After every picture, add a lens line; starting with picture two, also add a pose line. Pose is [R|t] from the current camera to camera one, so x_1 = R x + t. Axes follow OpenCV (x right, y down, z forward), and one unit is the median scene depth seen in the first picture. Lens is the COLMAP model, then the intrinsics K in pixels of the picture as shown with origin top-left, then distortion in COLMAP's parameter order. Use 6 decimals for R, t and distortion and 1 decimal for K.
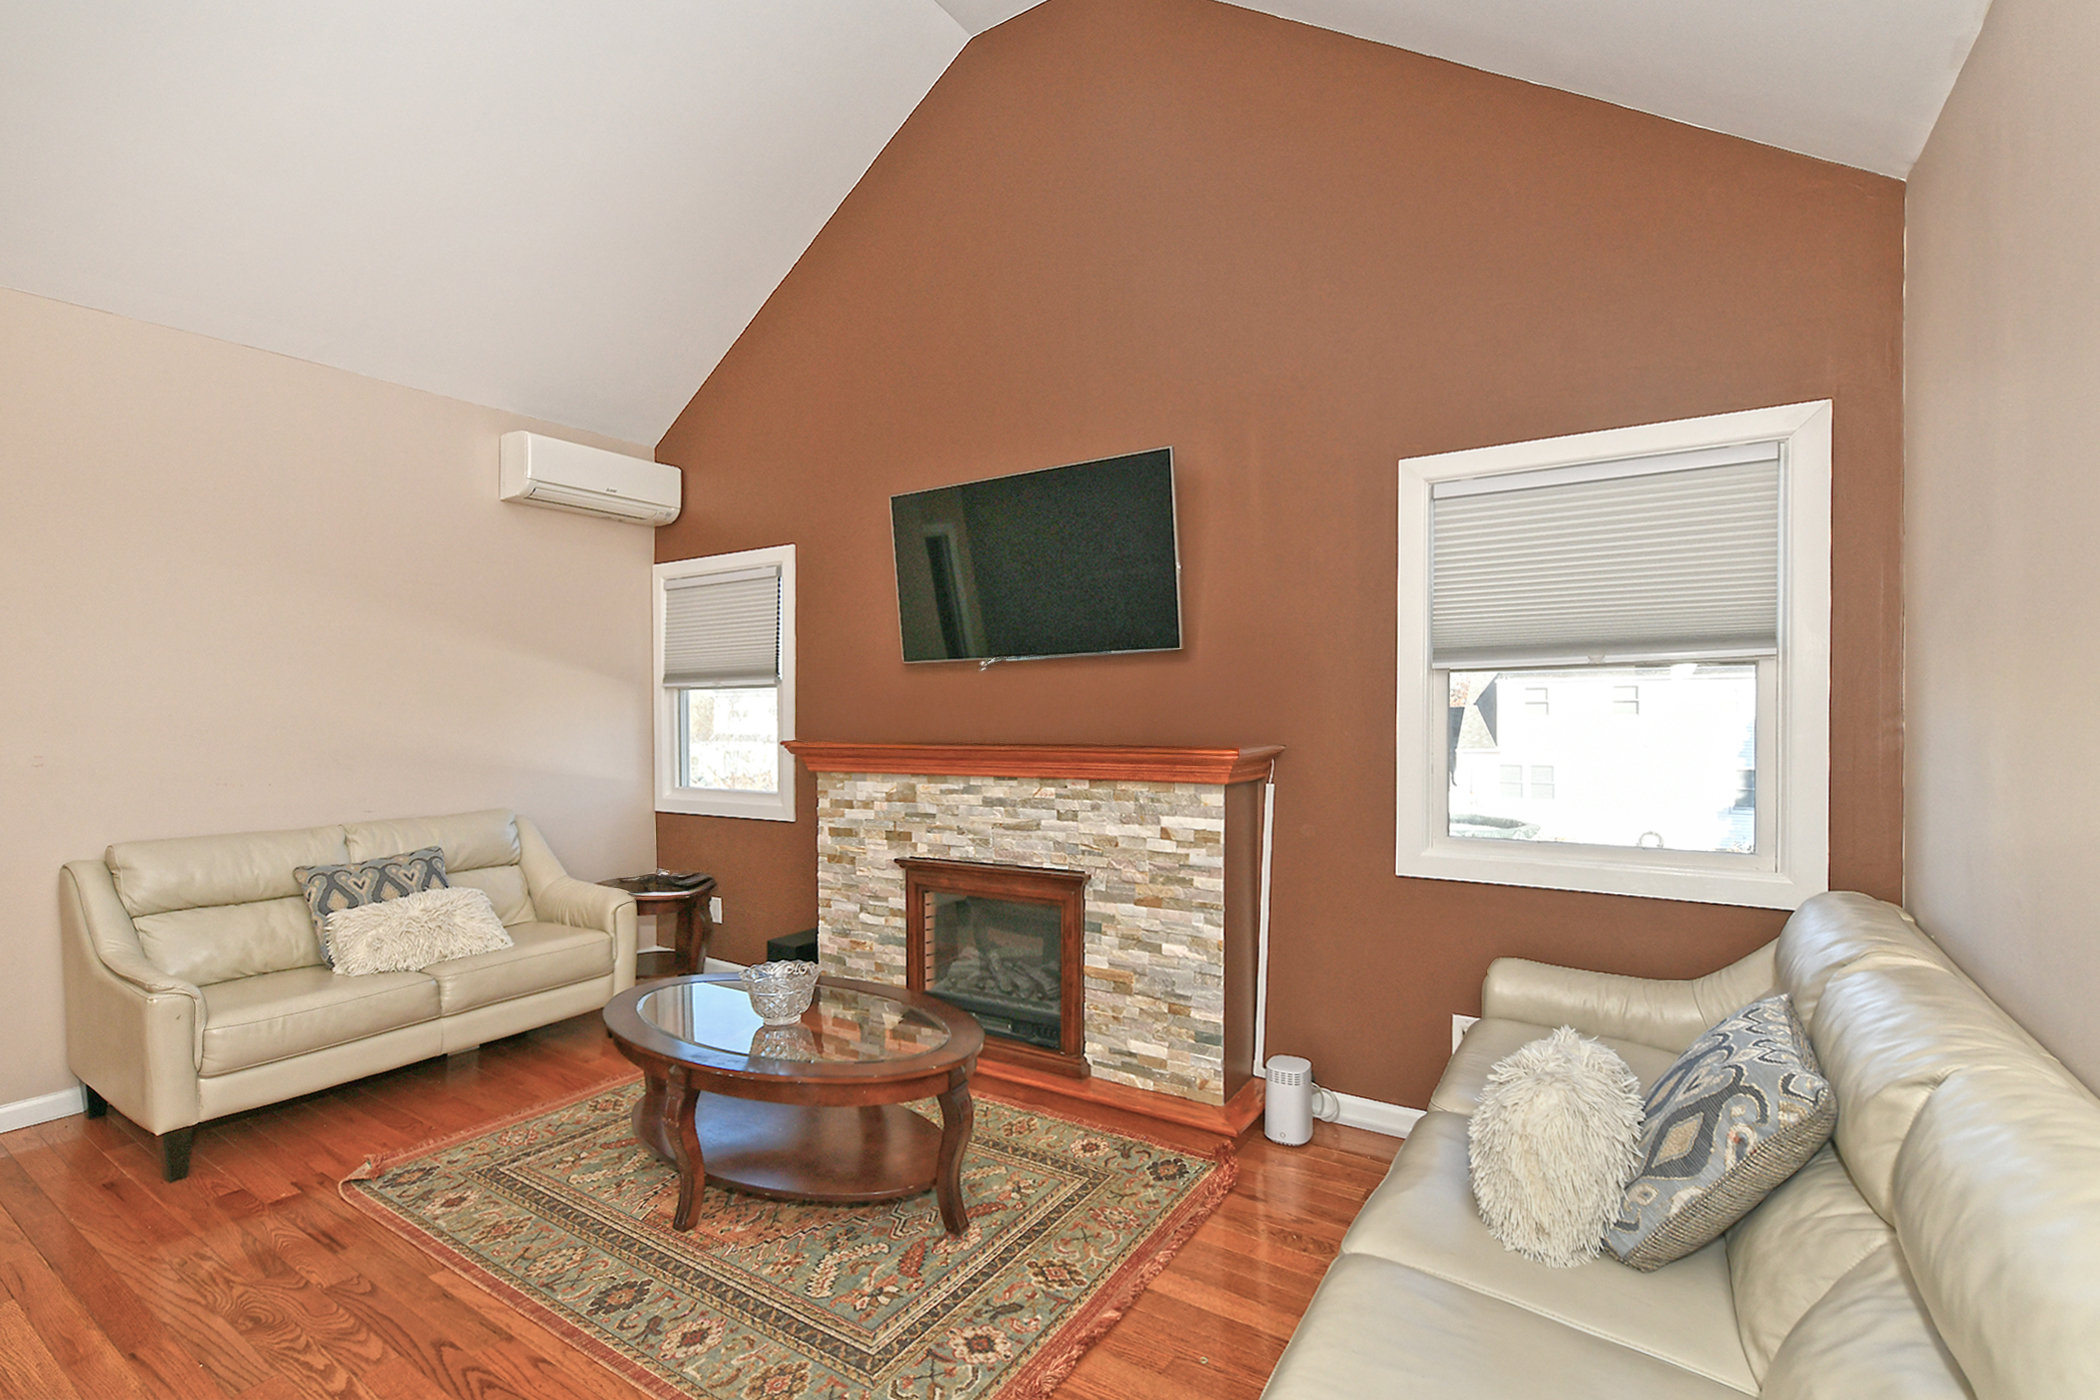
lens RADIAL K [[975.4, 0, 1050.0], [0, 975.4, 700.0], [0, 0, 1]] dist [-0.002147, -0.000362]
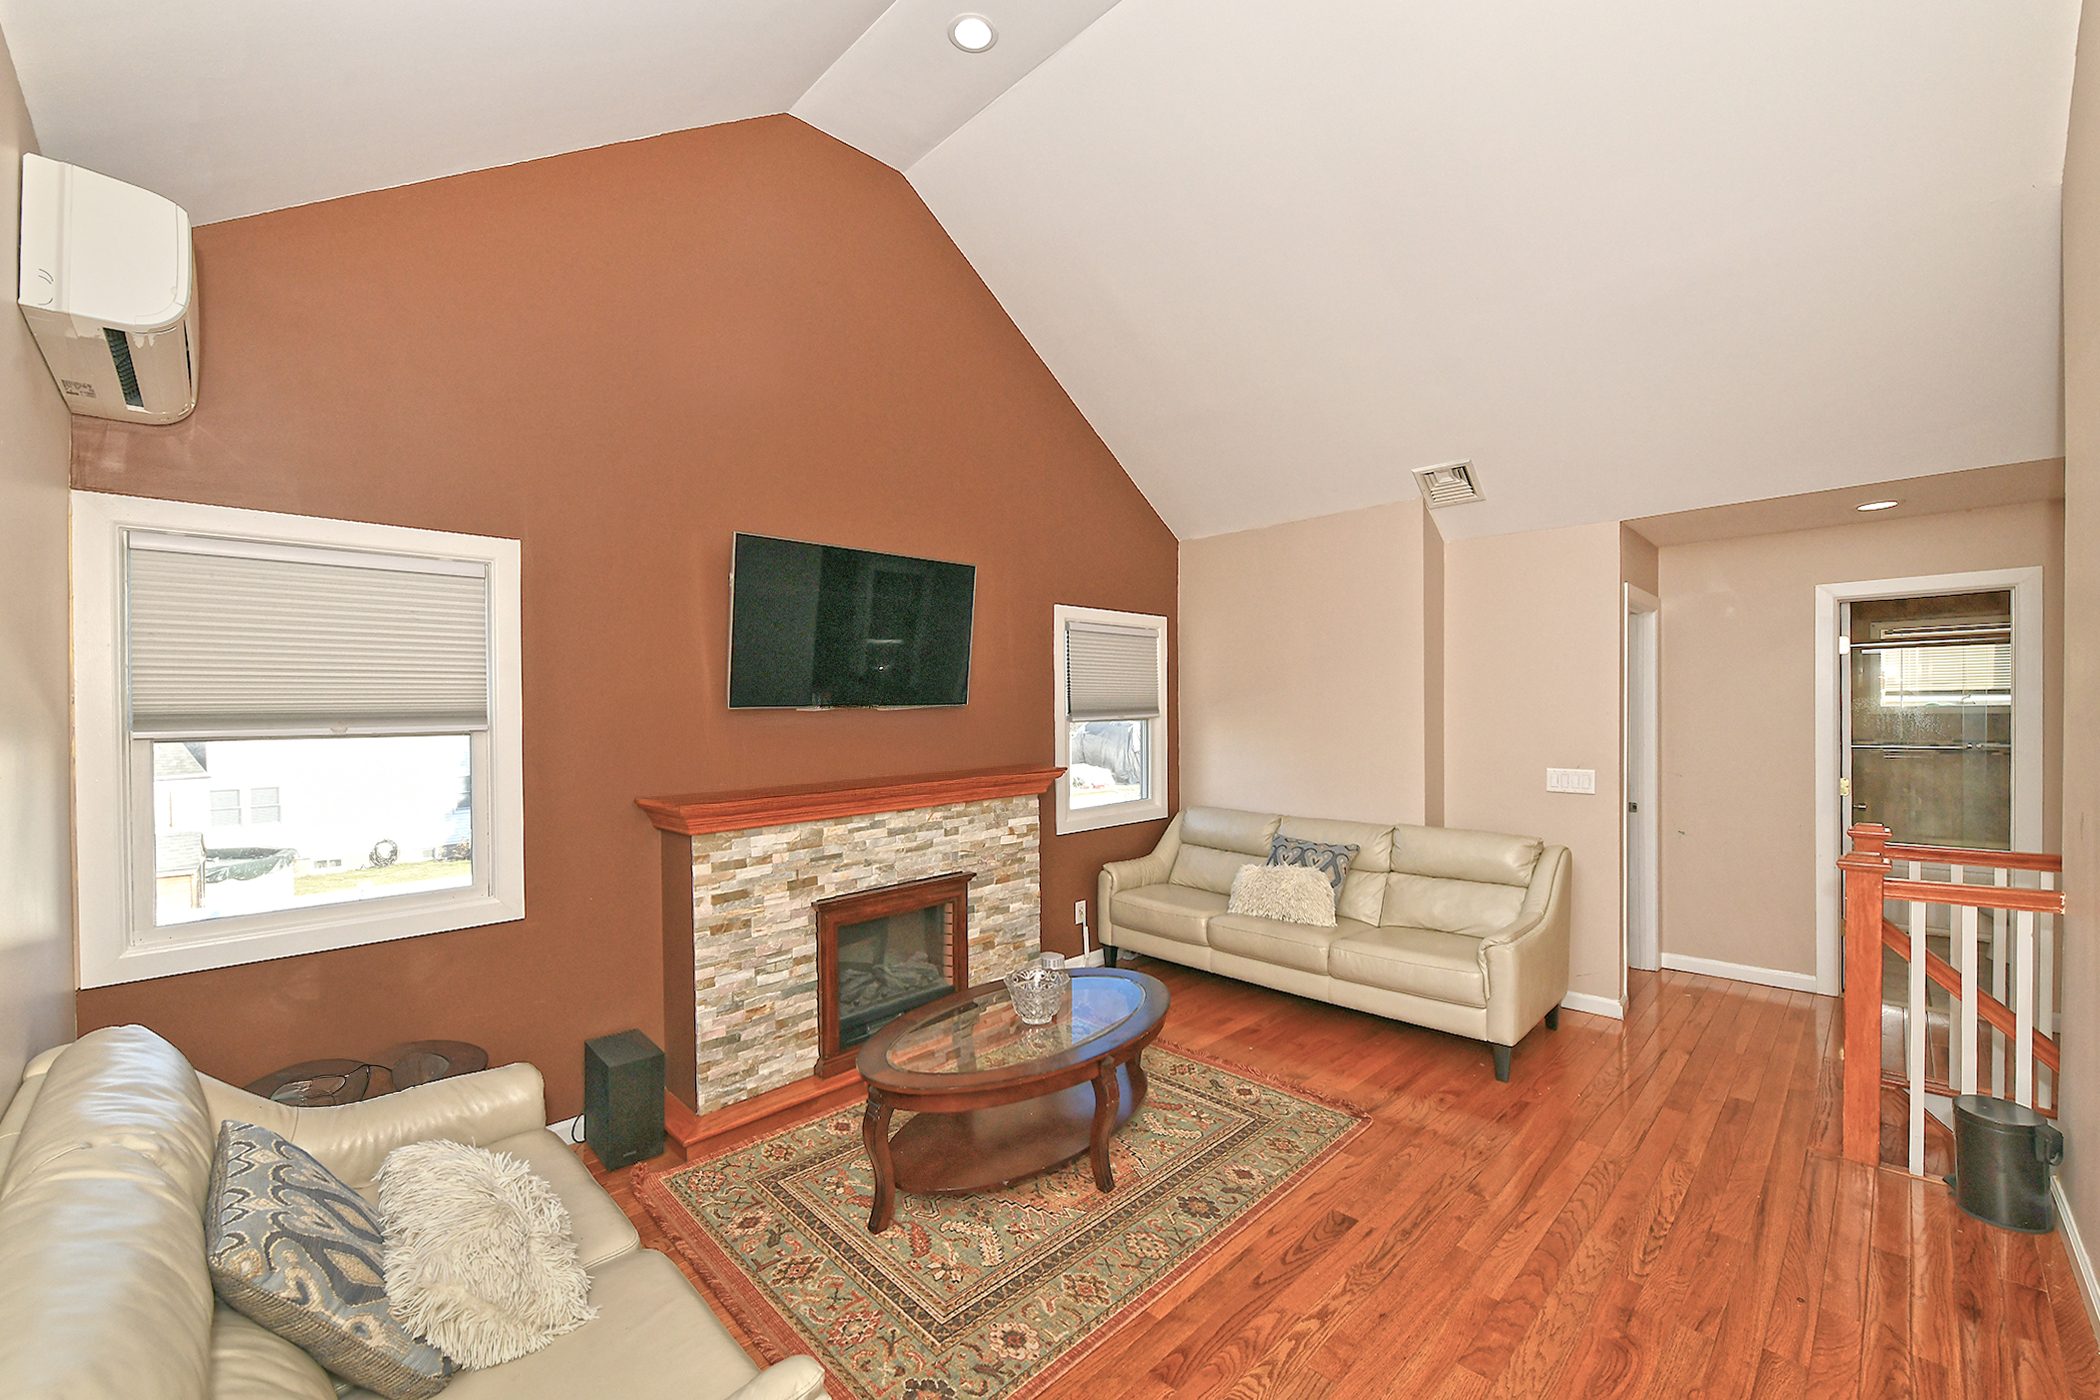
lens RADIAL K [[847.0, 0, 1046.1], [0, 847.0, 709.2], [0, 0, 1]] dist [0.001214, -0.004978]
pose [[0.196648, 0.005958, 0.980456, -1.009919], [-0.002319, 0.999982, -0.005611, -0.037716], [-0.980471, -0.001170, 0.196658, 0.609457]]
